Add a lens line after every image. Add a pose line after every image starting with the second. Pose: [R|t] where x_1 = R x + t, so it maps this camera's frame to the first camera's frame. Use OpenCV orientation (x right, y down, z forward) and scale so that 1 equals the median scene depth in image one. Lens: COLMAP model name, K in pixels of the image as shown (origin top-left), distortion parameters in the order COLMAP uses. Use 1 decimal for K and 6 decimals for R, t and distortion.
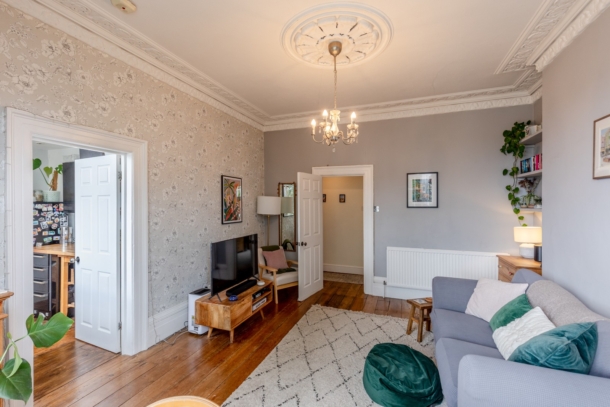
lens RADIAL K [[261.9, 0, 305.0], [0, 261.9, 203.5], [0, 0, 1]] dist [0.000154, 0.000036]
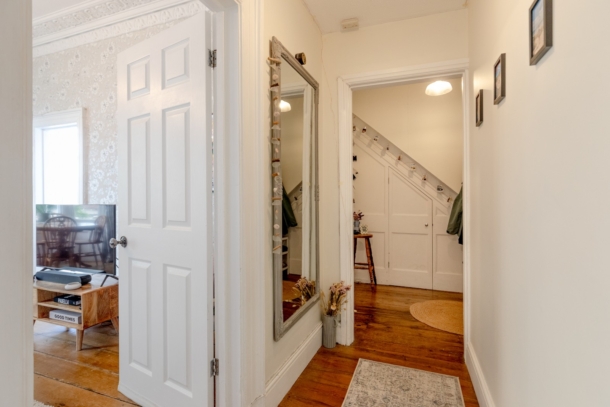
lens RADIAL K [[299.1, 0, 305.3], [0, 299.1, 193.0], [0, 0, 1]] dist [0.000224, 0.000115]
pose [[-0.007142, 0.009969, -0.999925, 0.761649], [0.007202, 0.999925, 0.009917, 0.132370], [0.999949, -0.007131, -0.007213, 2.330096]]
